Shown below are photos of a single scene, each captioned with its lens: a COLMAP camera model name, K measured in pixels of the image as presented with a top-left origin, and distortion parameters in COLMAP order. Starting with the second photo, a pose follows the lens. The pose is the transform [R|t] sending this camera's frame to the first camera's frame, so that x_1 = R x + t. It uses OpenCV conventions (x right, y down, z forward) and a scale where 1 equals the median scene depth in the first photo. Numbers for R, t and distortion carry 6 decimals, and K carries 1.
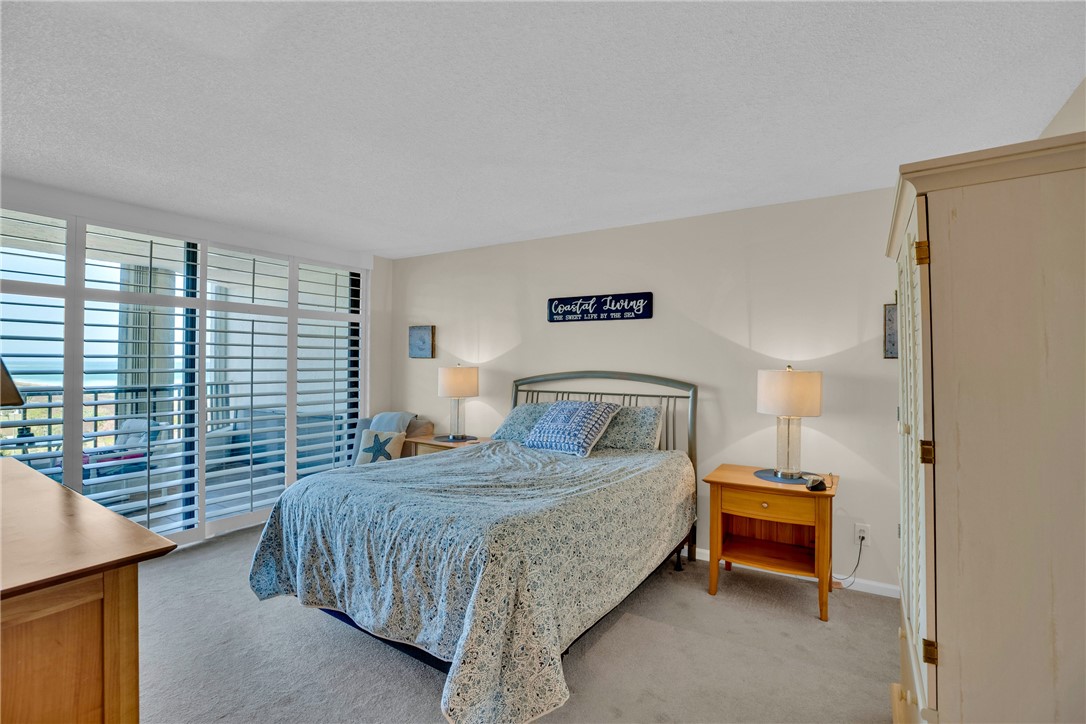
lens RADIAL K [[500.3, 0, 548.4], [0, 500.3, 360.0], [0, 0, 1]] dist [-0.043620, 0.013424]
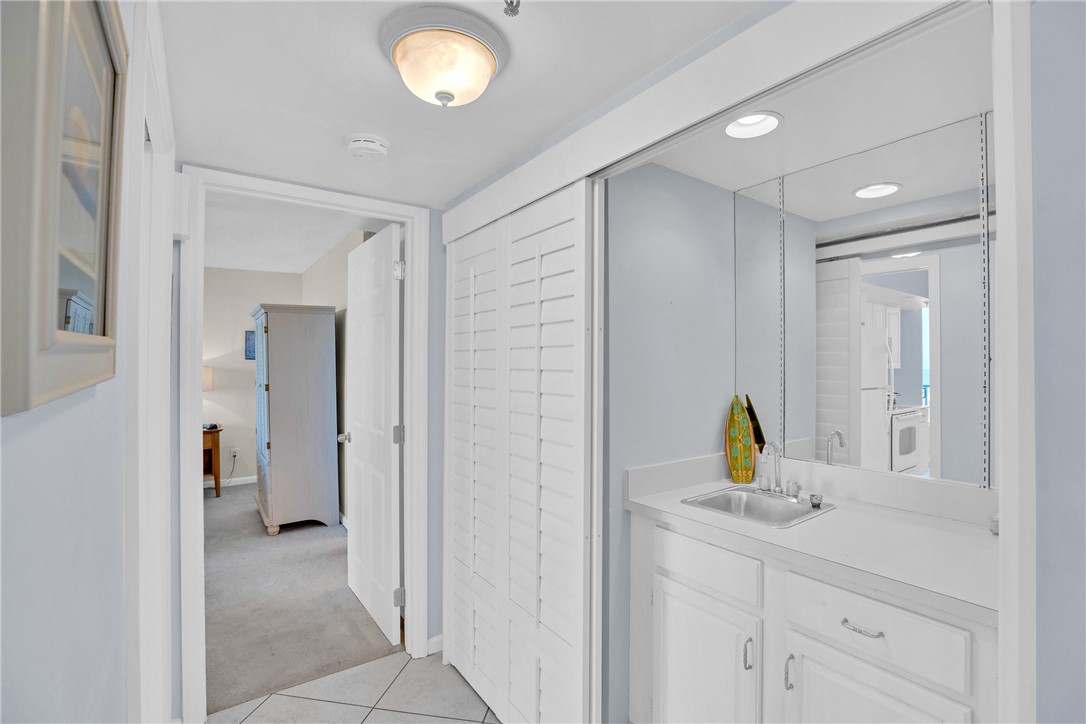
lens RADIAL K [[500.3, 0, 548.4], [0, 500.3, 360.0], [0, 0, 1]] dist [-0.043620, 0.013424]
pose [[0.381124, 0.001778, 0.924522, -0.731620], [-0.006141, 0.999981, 0.000608, -0.009533], [-0.924504, -0.005909, 0.381127, -0.935675]]
